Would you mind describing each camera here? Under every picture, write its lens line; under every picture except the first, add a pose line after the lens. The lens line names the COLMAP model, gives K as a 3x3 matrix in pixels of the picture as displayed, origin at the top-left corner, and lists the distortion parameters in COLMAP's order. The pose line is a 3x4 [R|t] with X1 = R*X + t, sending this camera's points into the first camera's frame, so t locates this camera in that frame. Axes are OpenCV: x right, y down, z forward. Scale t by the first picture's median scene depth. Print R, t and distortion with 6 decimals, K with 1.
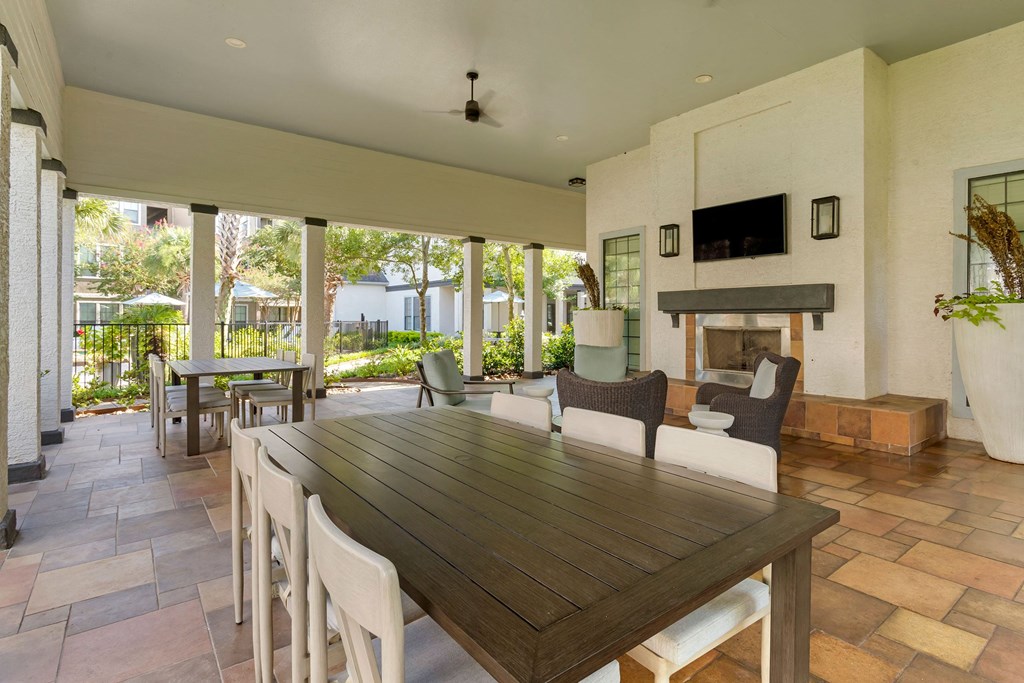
lens RADIAL K [[505.1, 0, 510.1], [0, 505.1, 333.5], [0, 0, 1]] dist [-0.000587, 0.000390]
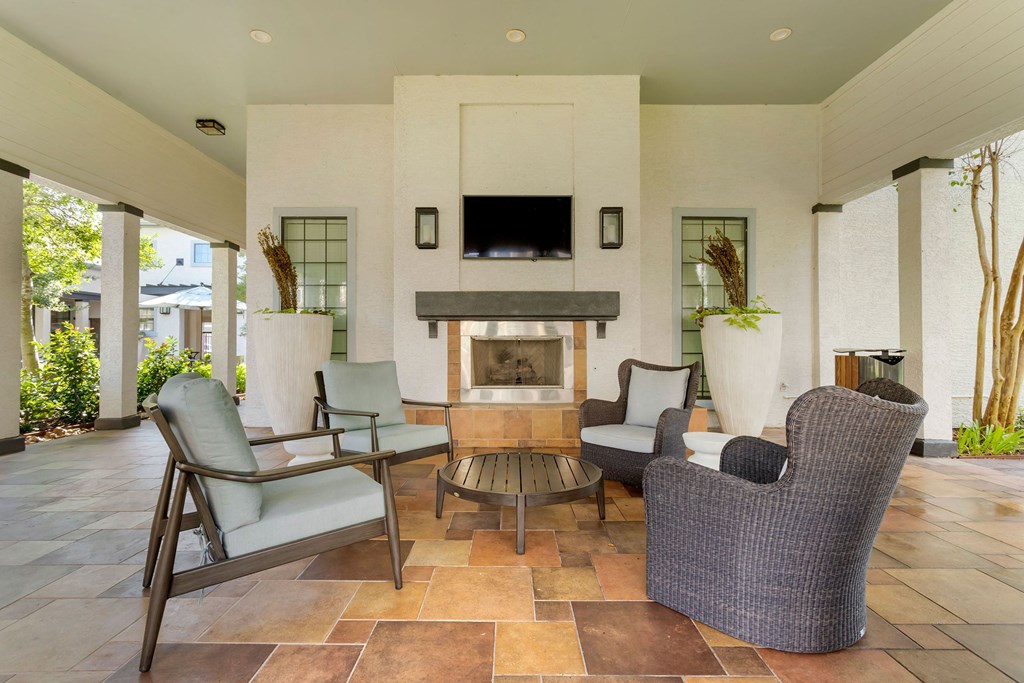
lens RADIAL K [[505.1, 0, 512.7], [0, 505.1, 343.3], [0, 0, 1]] dist [-0.000587, 0.000390]
pose [[0.606723, 0.004910, 0.794898, -0.243996], [0.021176, 0.999526, -0.022336, 0.018360], [-0.794631, 0.030384, 0.606332, 0.437374]]
